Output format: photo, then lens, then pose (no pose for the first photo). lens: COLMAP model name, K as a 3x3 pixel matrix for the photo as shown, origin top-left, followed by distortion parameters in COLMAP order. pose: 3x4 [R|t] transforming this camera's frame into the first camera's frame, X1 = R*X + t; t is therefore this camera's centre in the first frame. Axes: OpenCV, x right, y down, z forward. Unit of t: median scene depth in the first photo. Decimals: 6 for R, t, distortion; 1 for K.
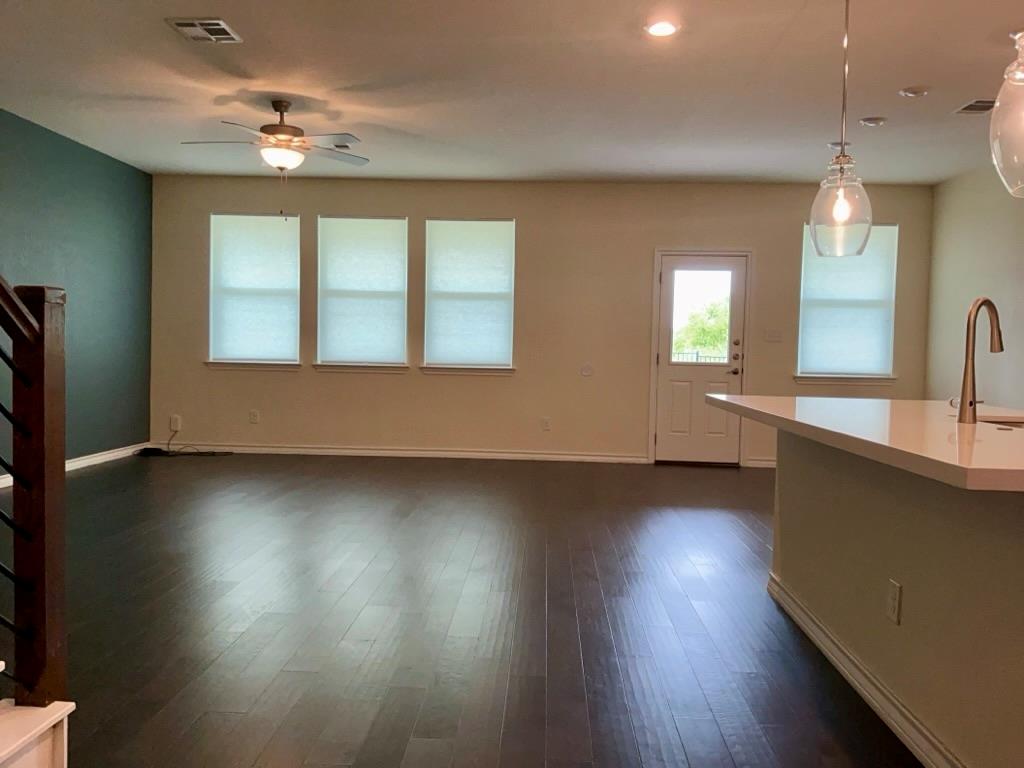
lens RADIAL K [[809.8, 0, 512.3], [0, 809.8, 389.1], [0, 0, 1]] dist [0.096157, -0.191436]
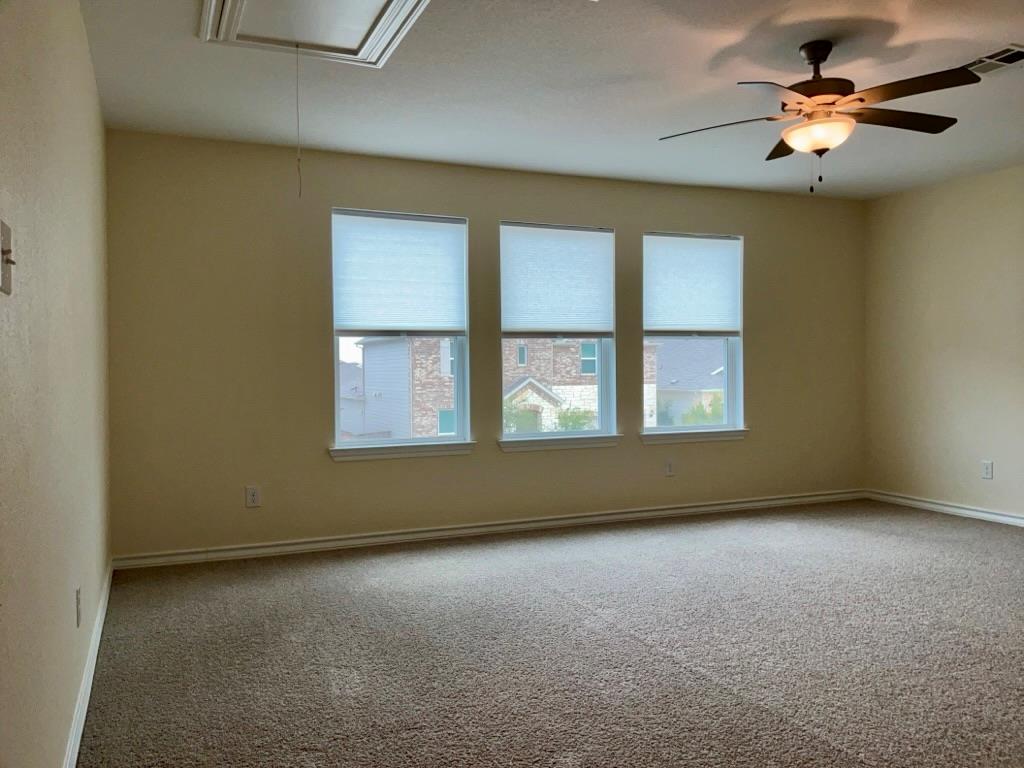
lens RADIAL K [[809.8, 0, 512.3], [0, 809.8, 389.1], [0, 0, 1]] dist [0.096157, -0.191436]
pose [[0.896179, -0.045489, 0.441355, -0.550568], [0.045764, 0.998902, 0.010030, -0.083960], [-0.441326, 0.011210, 0.897277, 0.410543]]
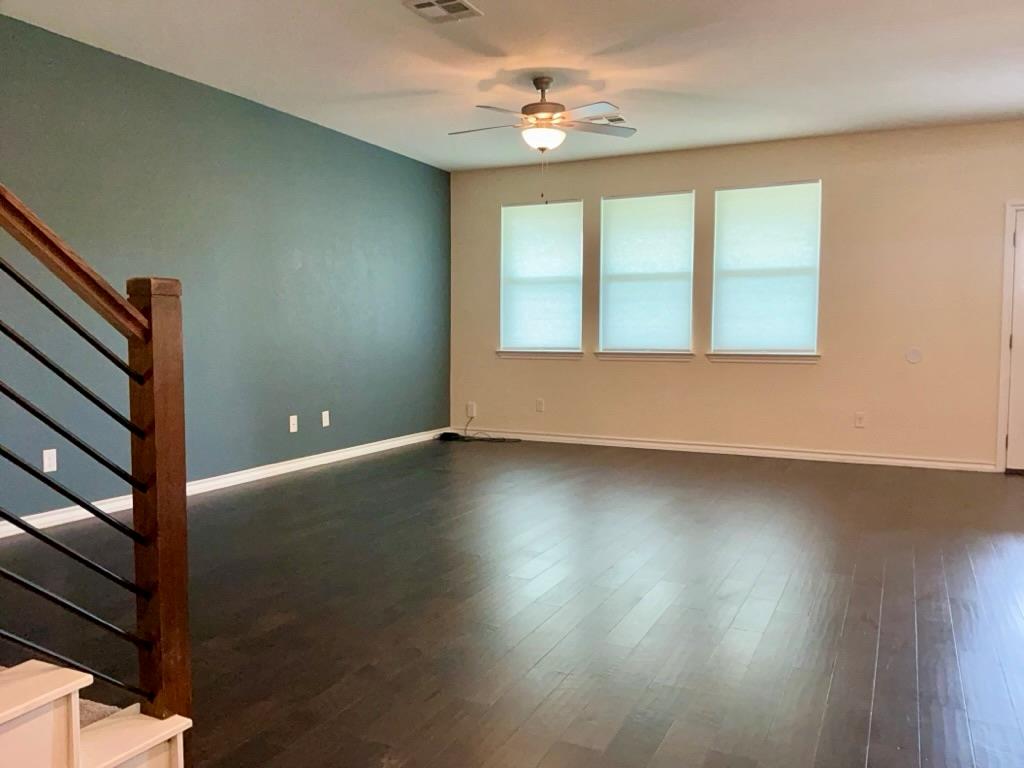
lens RADIAL K [[809.8, 0, 512.3], [0, 809.8, 389.1], [0, 0, 1]] dist [0.096157, -0.191436]
pose [[0.918979, 0.009400, -0.394194, 0.047407], [-0.002243, 0.999824, 0.018614, -0.004404], [0.394300, -0.016221, 0.918839, 0.075321]]
